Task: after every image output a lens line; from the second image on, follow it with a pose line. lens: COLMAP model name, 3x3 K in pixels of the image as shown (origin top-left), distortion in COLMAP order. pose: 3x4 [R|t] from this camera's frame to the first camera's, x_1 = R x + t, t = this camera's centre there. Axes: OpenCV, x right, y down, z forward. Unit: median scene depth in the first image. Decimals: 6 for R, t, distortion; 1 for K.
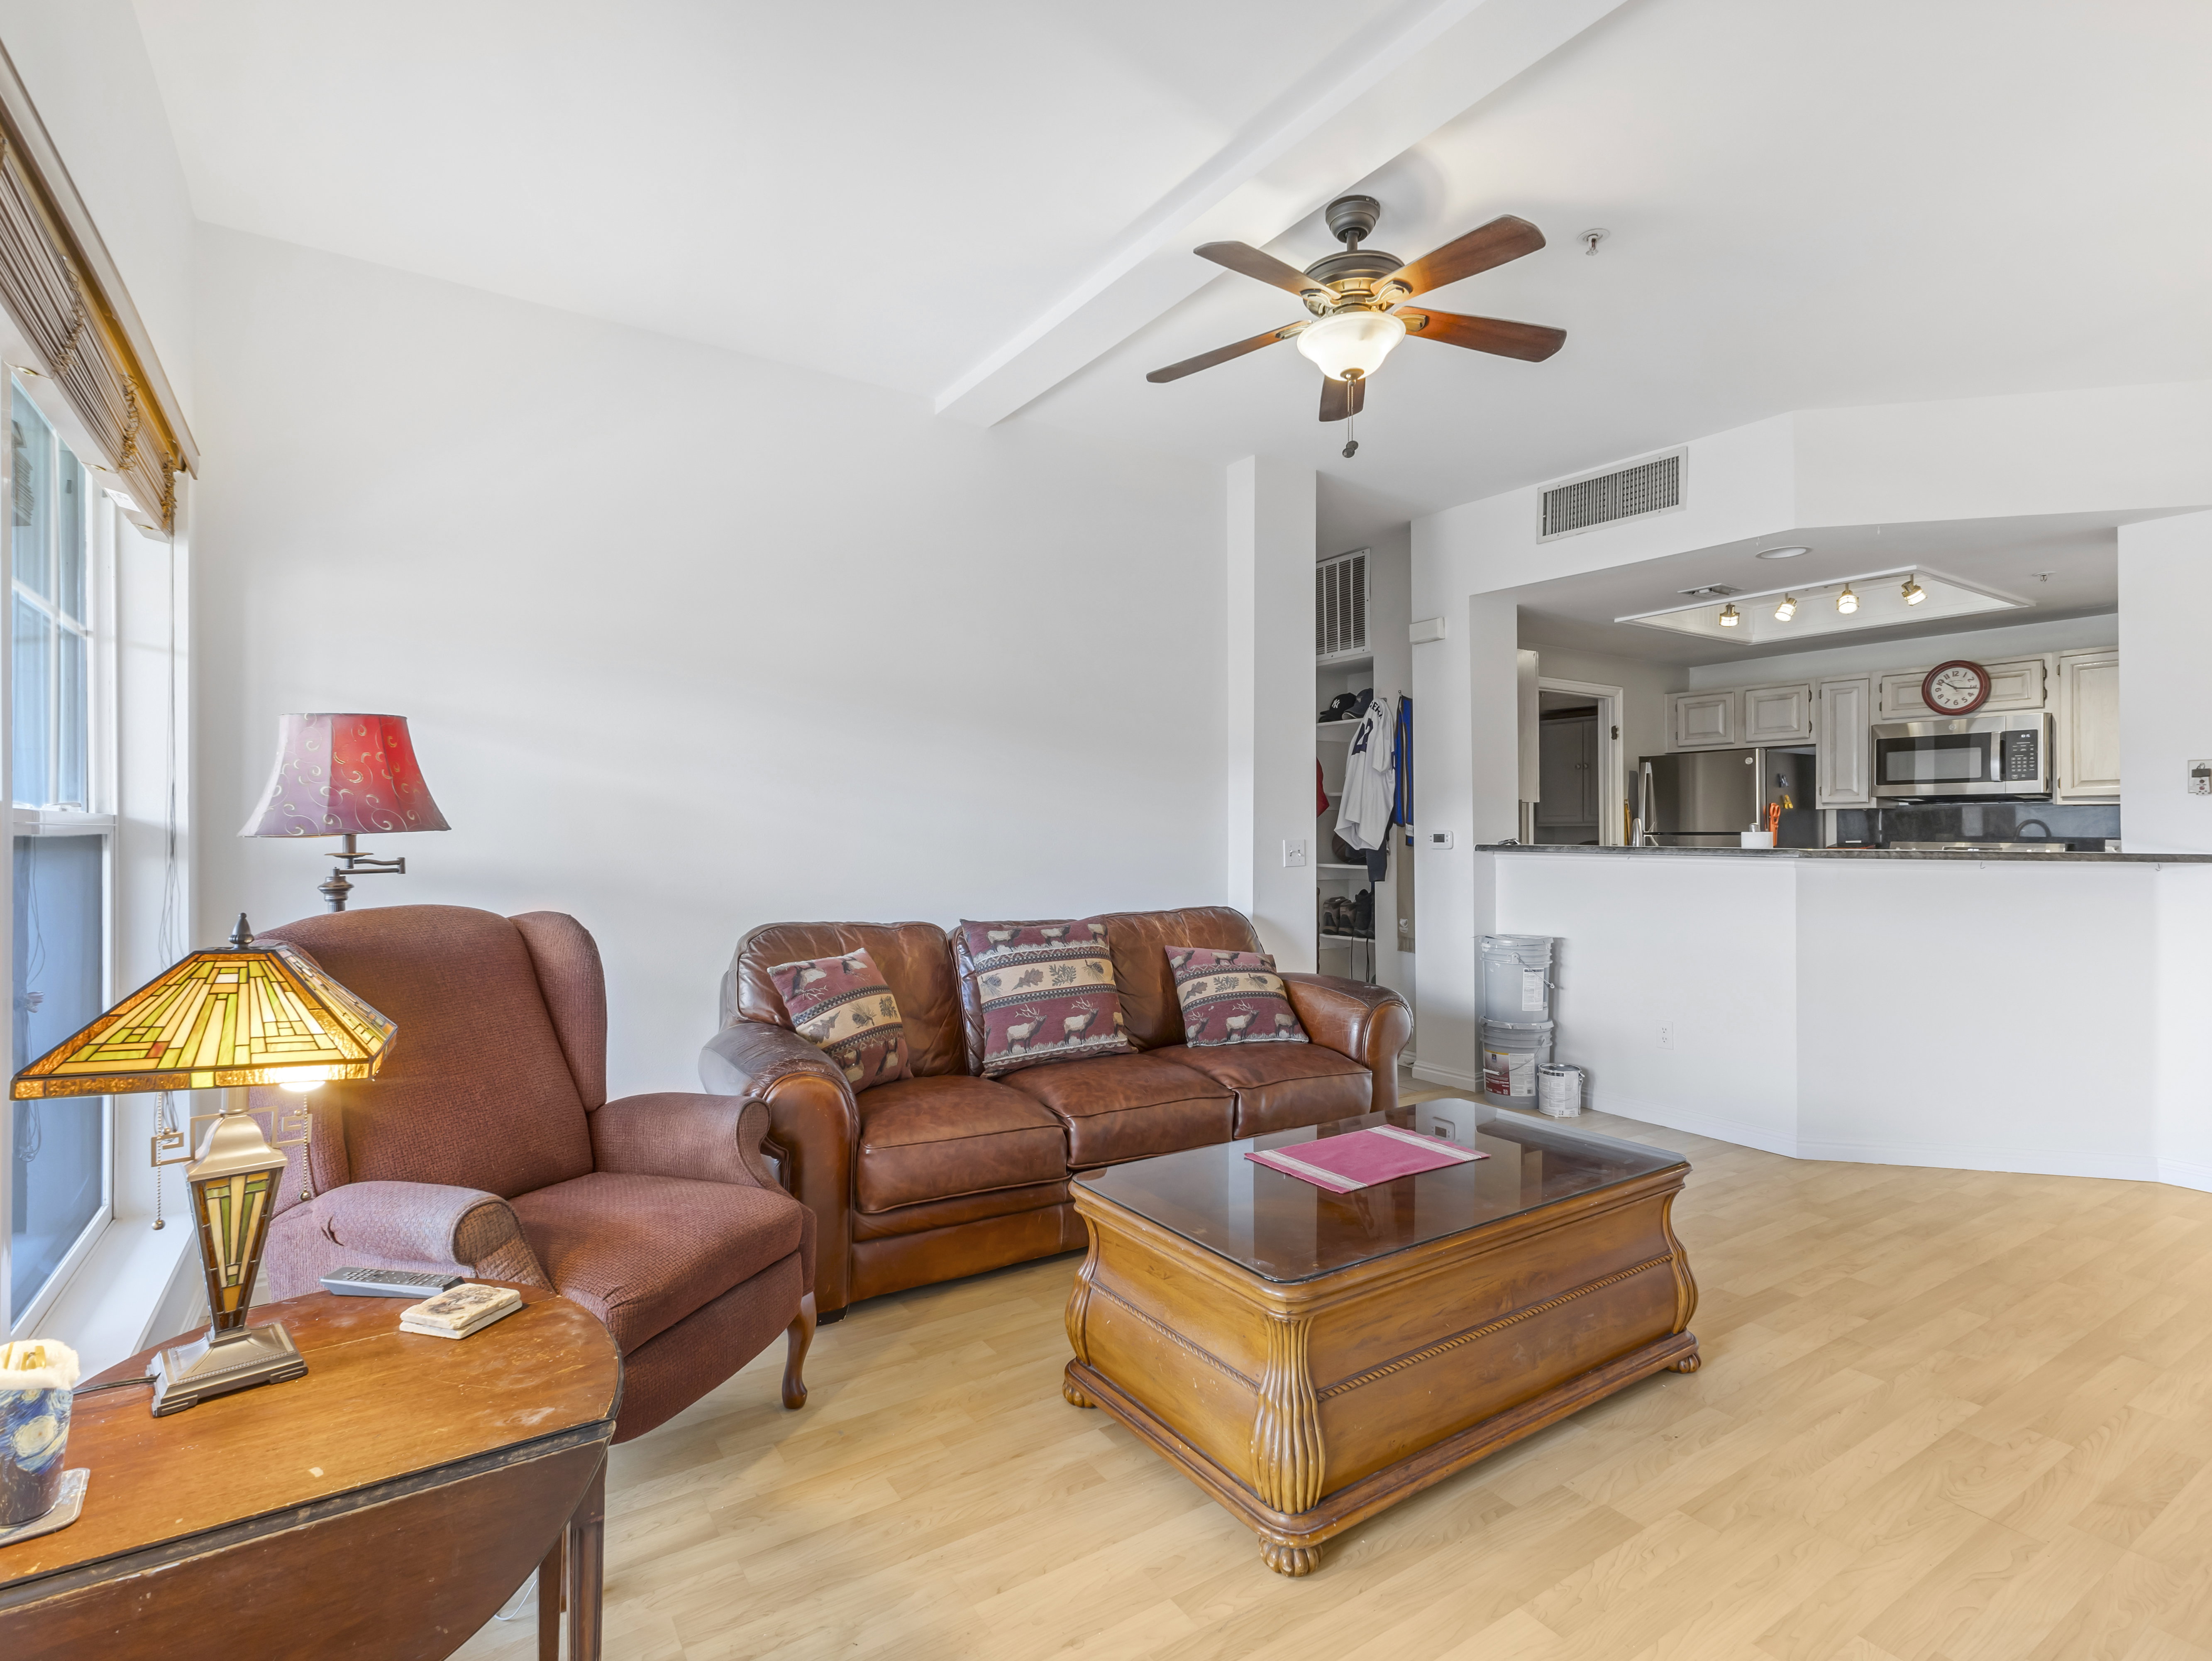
lens RADIAL K [[1085.3, 0, 1104.3], [0, 1085.3, 829.5], [0, 0, 1]] dist [0.005428, 0.002800]
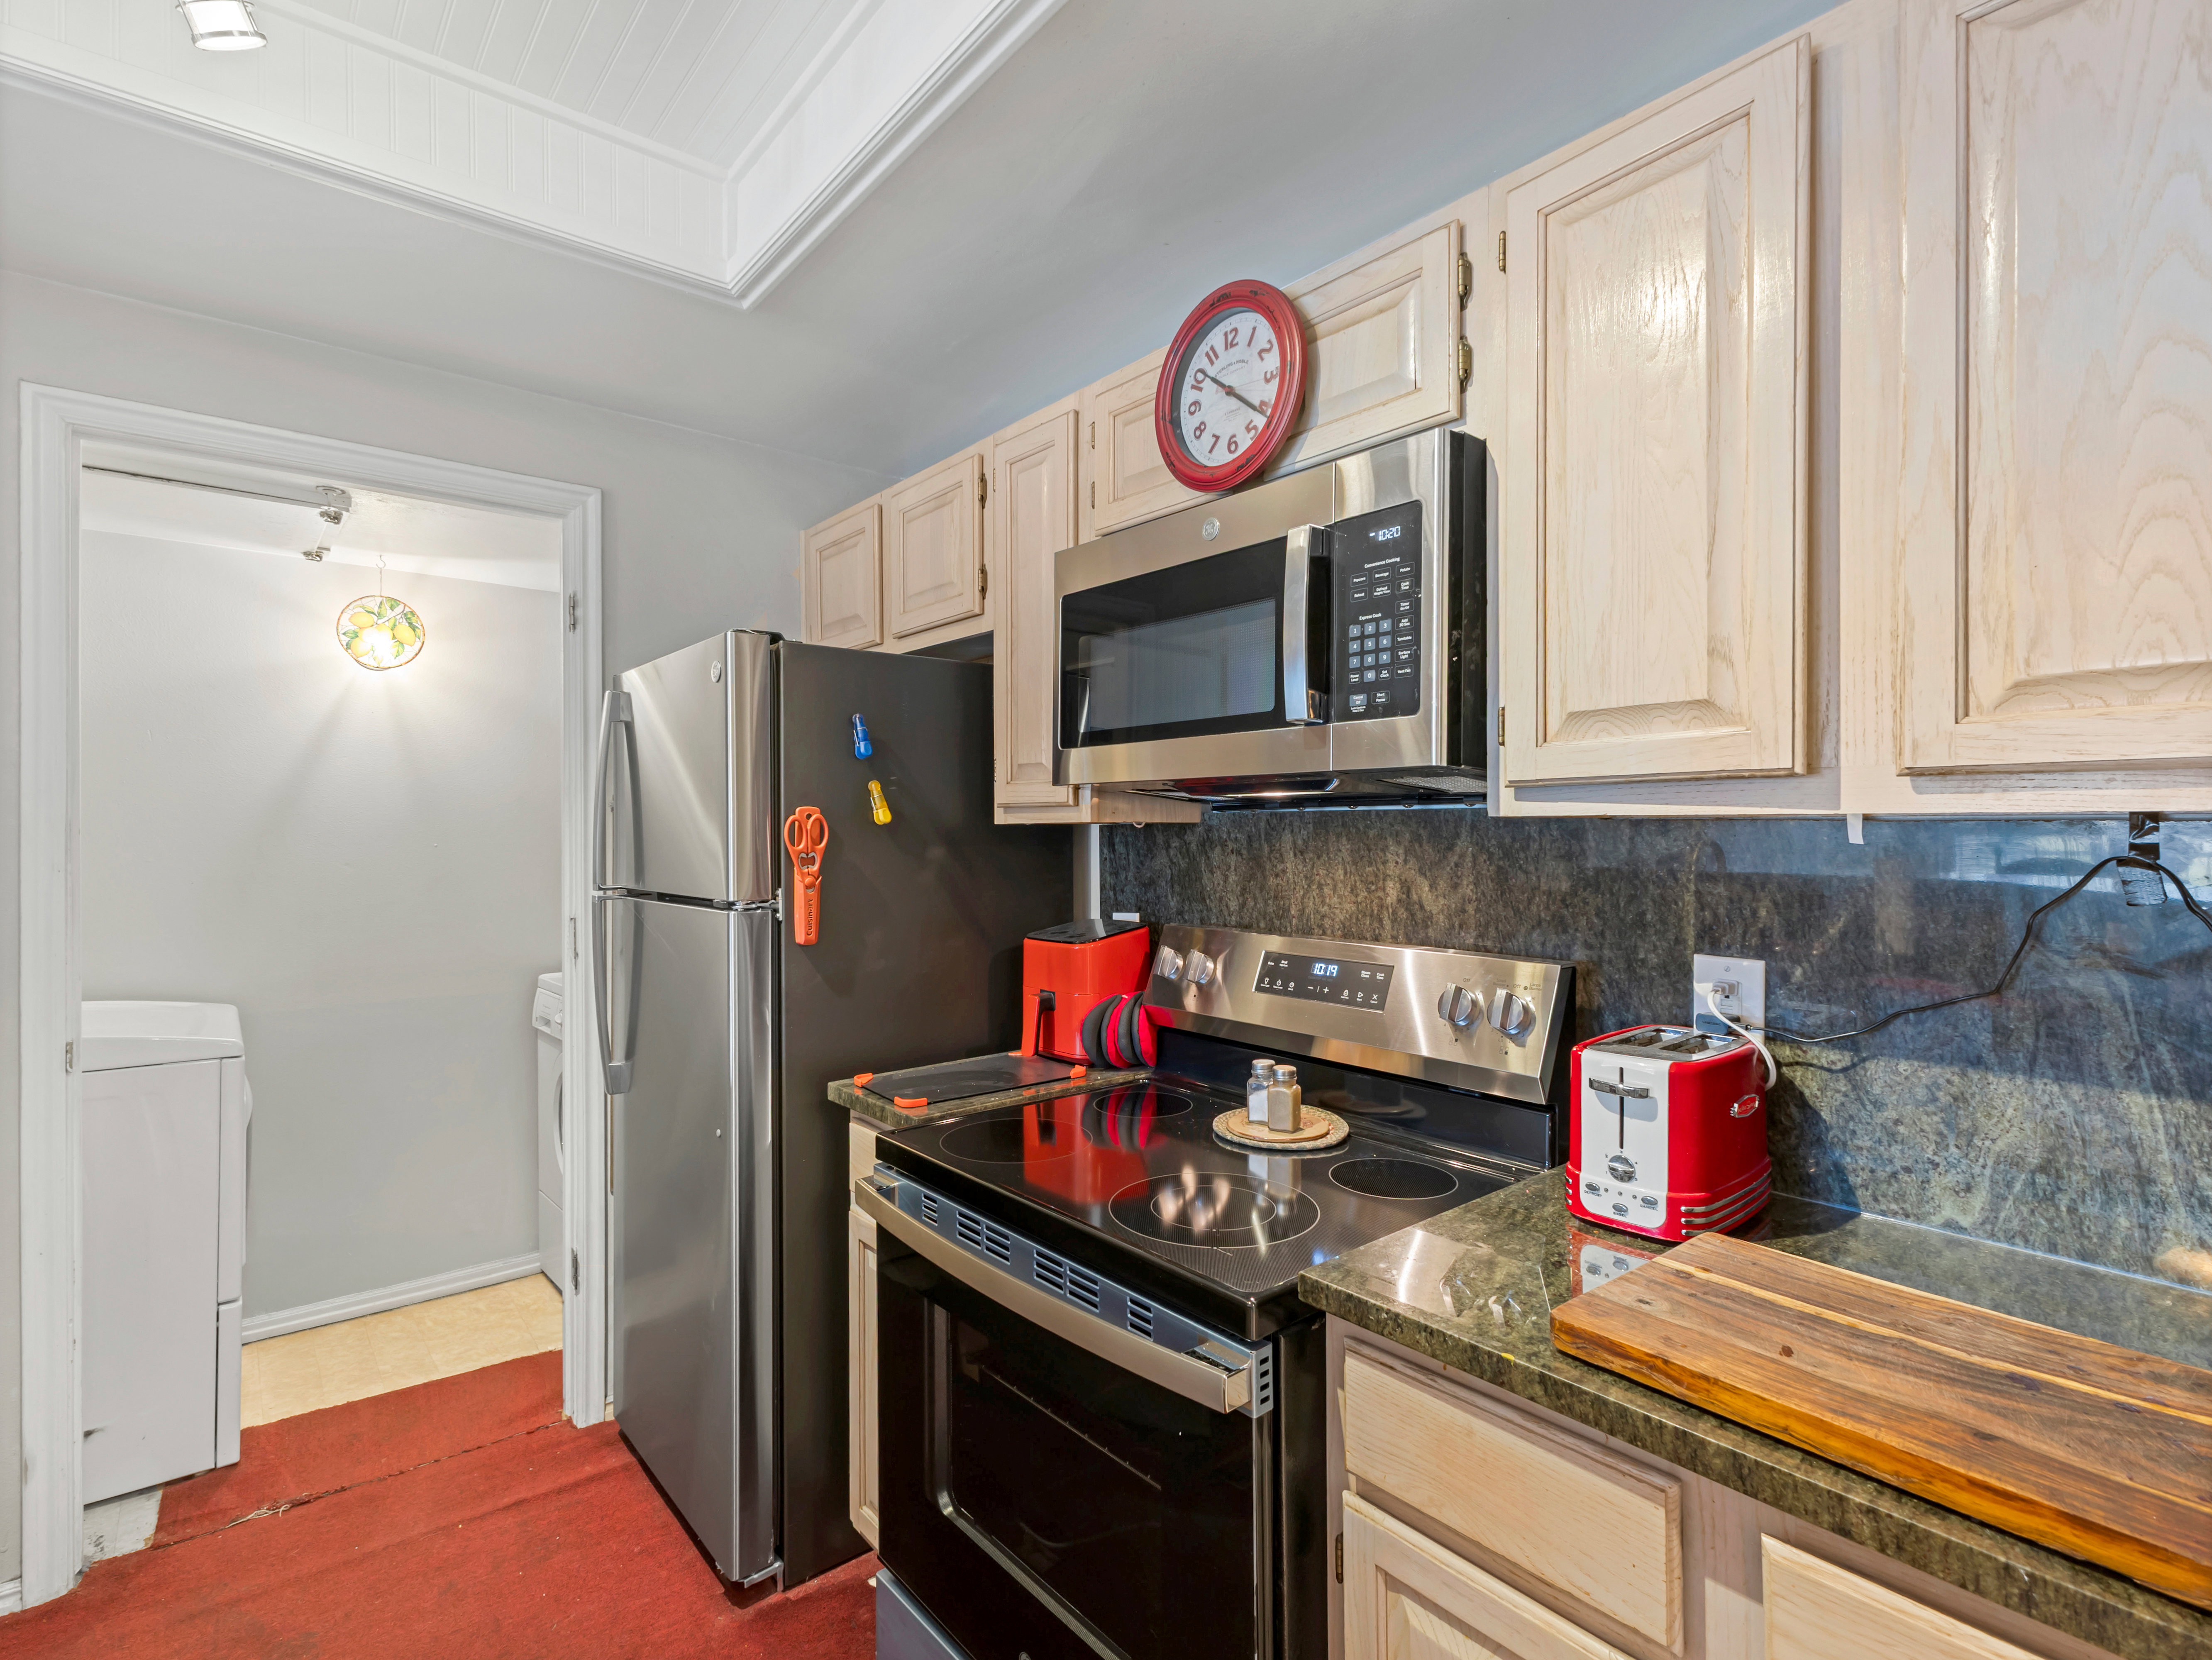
lens RADIAL K [[1088.2, 0, 1111.5], [0, 1088.2, 832.6], [0, 0, 1]] dist [0.009015, -0.001622]
pose [[0.992945, -0.004613, 0.118483, 0.728425], [0.003674, 0.999960, 0.008149, -0.020932], [-0.118516, -0.007656, 0.992923, 0.740586]]
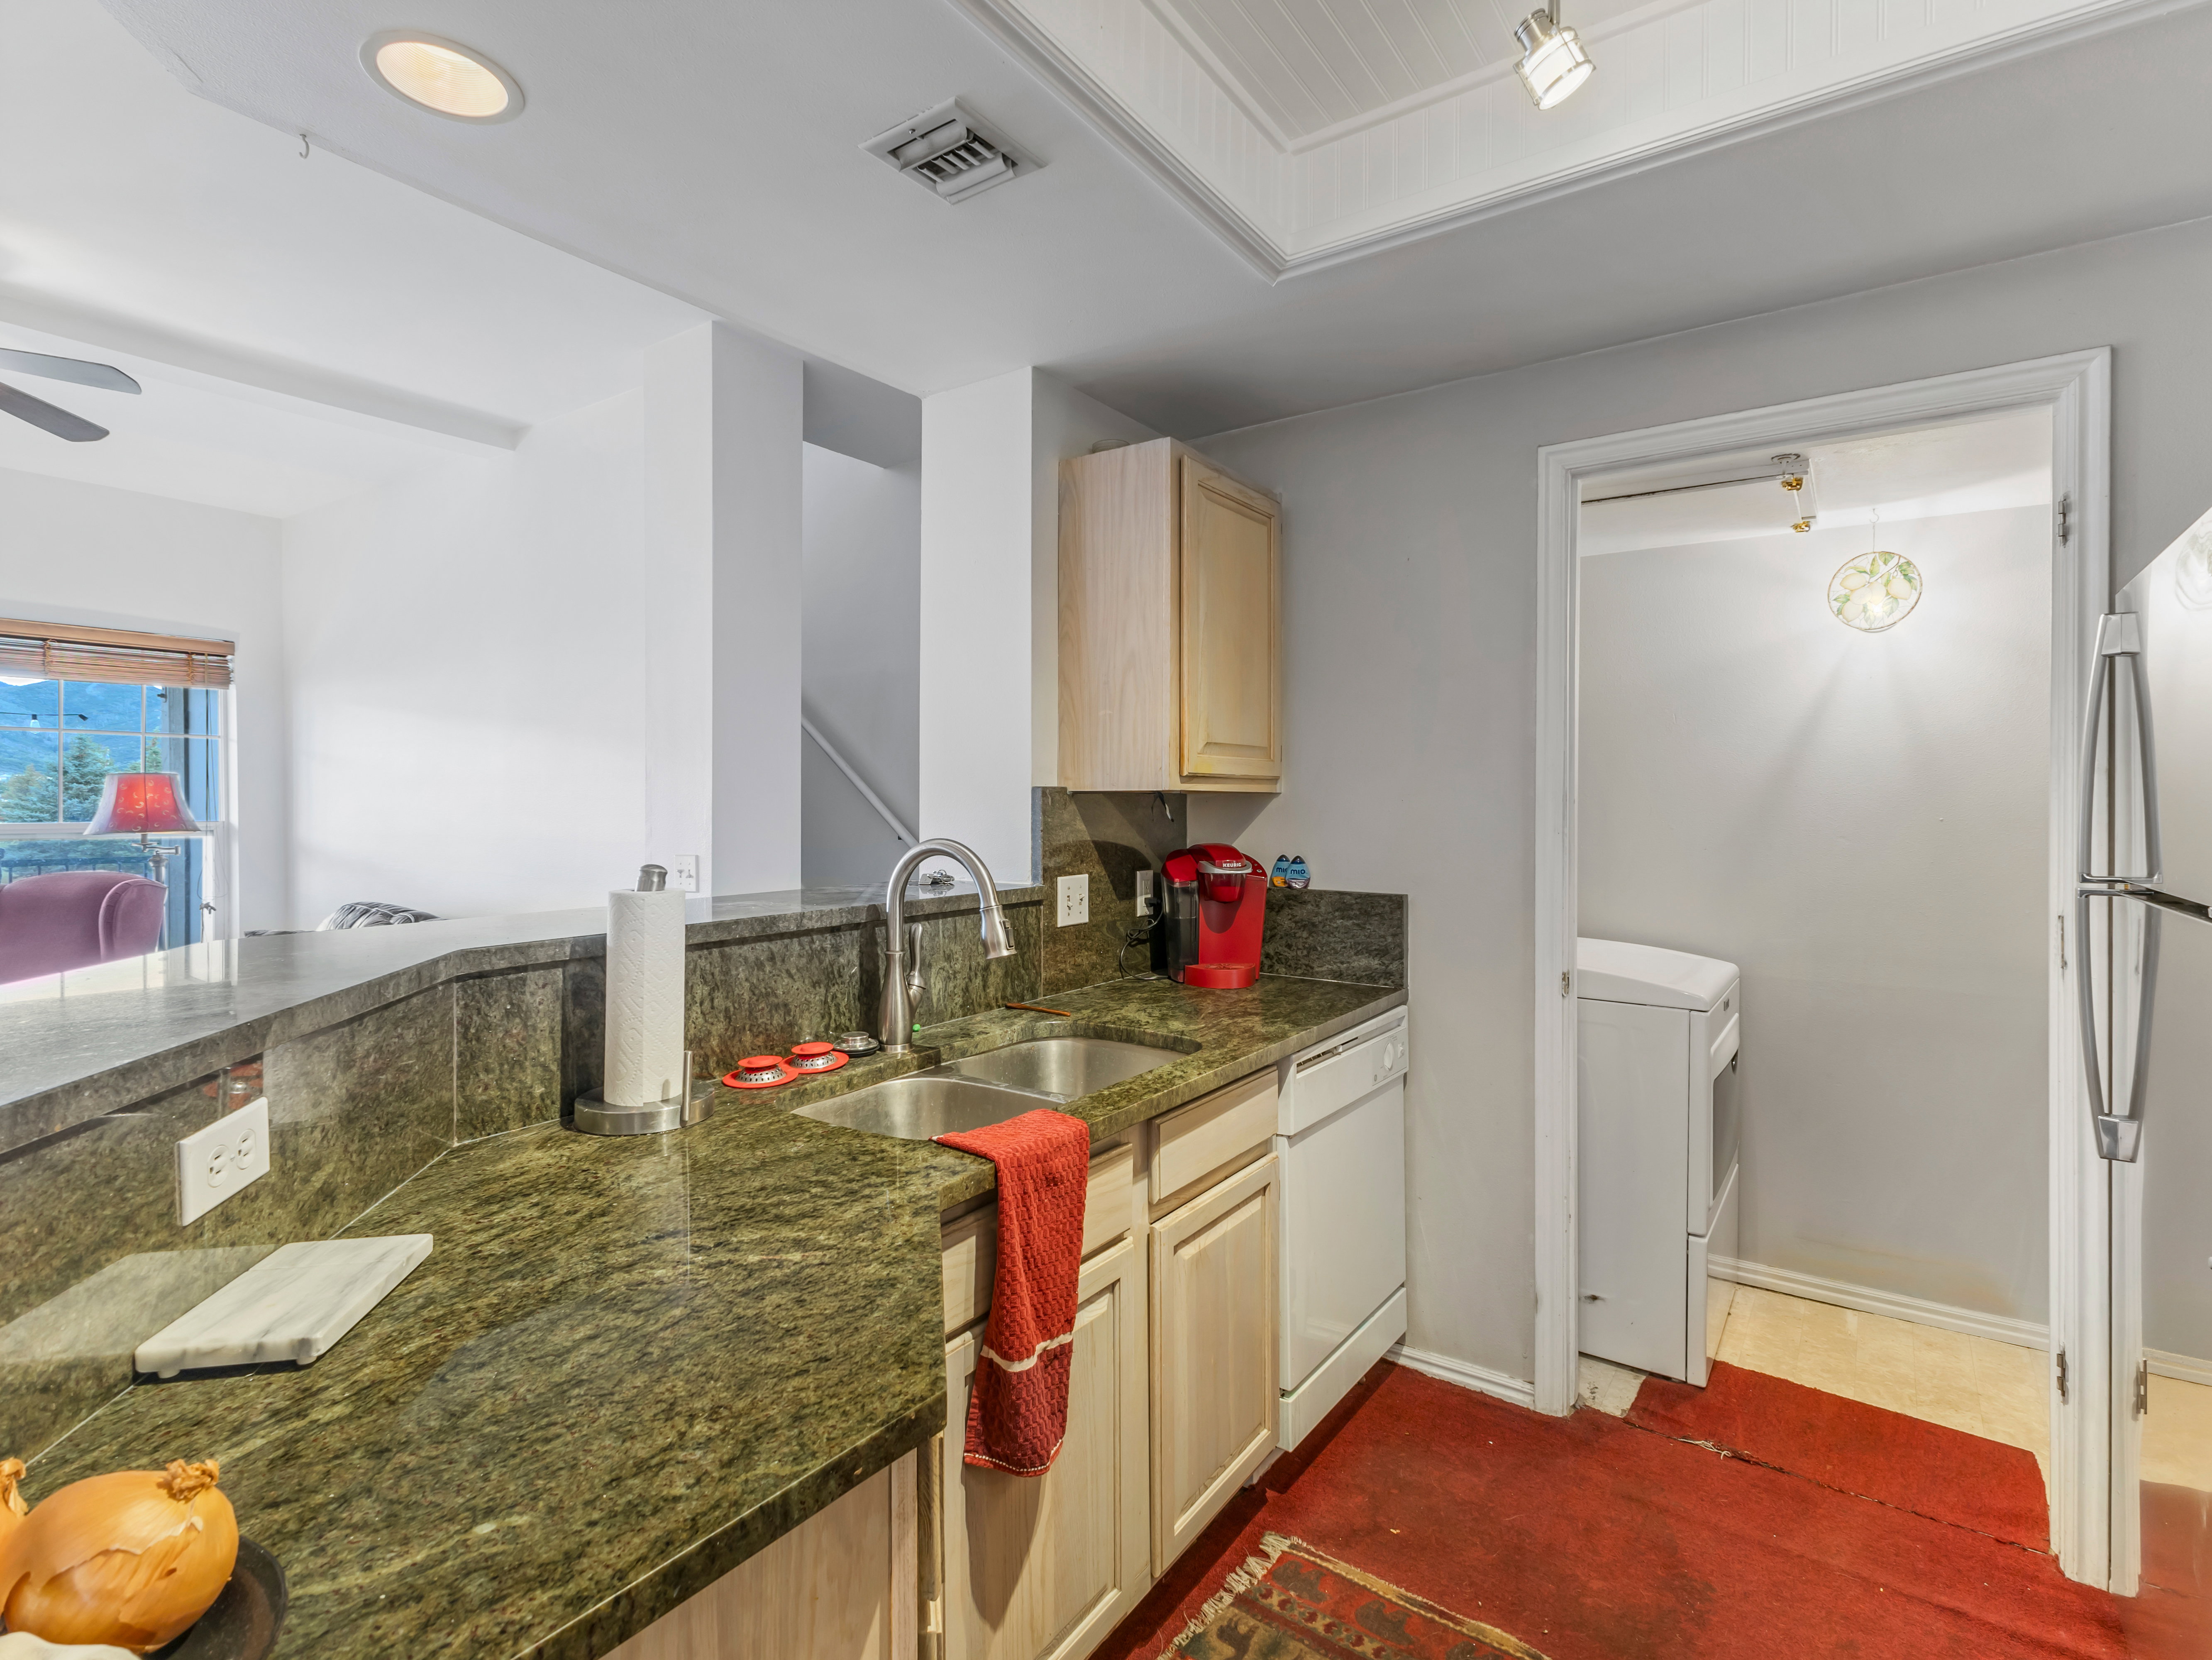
lens RADIAL K [[1088.2, 0, 1105.3], [0, 1088.2, 806.4], [0, 0, 1]] dist [0.009015, -0.001622]
pose [[0.380941, 0.003368, -0.924593, 0.767044], [0.003171, 0.999983, 0.004949, -0.020391], [0.924594, -0.004817, 0.380924, 0.795942]]
